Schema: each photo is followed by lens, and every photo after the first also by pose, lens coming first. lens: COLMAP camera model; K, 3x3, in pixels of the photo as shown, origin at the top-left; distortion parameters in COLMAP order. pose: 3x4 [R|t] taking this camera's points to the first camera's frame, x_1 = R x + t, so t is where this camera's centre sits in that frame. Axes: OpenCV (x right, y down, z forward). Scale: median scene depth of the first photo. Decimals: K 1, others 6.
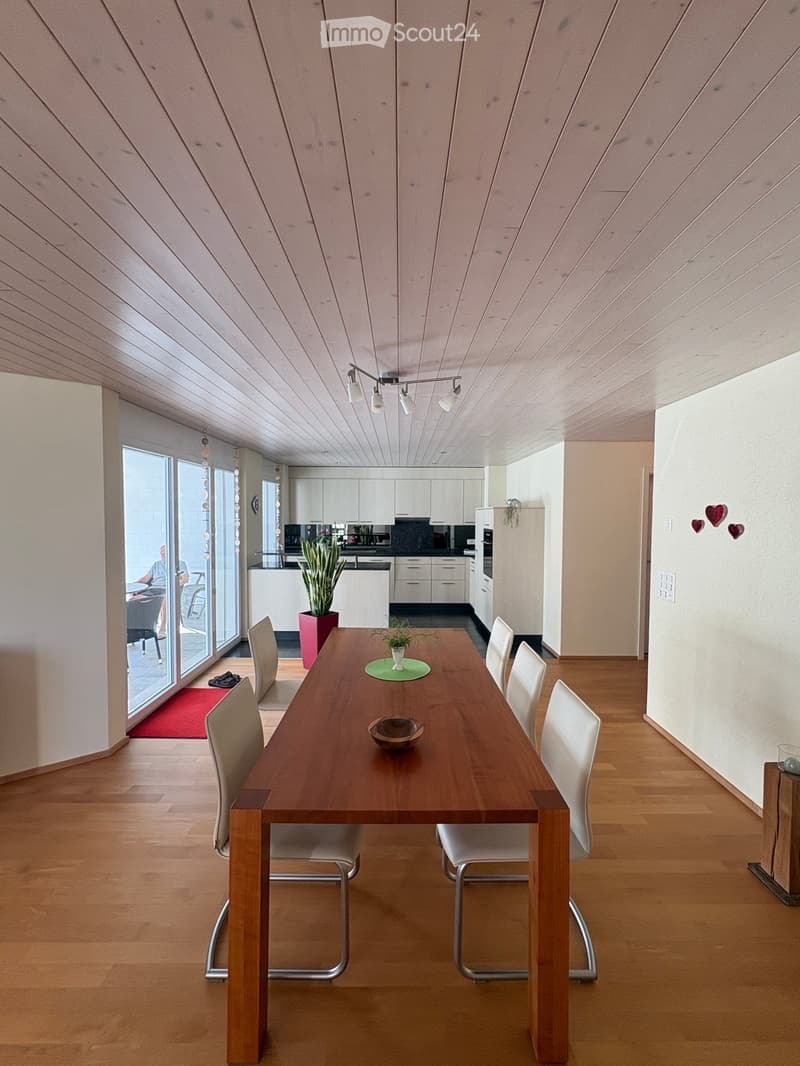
lens RADIAL K [[420.1, 0, 400.0], [0, 420.1, 533.0], [0, 0, 1]] dist [0.000138, -0.000051]
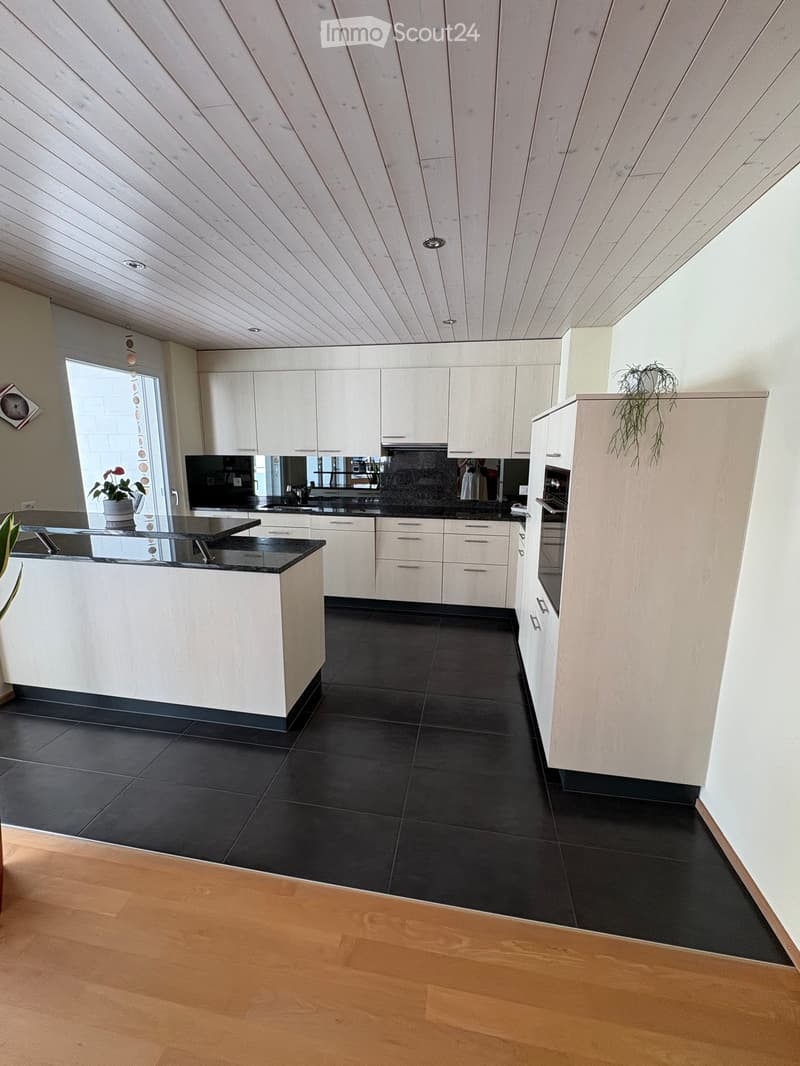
lens RADIAL K [[420.1, 0, 400.0], [0, 420.1, 533.0], [0, 0, 1]] dist [0.000138, -0.000051]
pose [[0.986334, 0.033836, -0.161246, 0.105612], [-0.008886, 0.988185, 0.153010, -0.006139], [0.164518, -0.149486, 0.974981, 0.475161]]
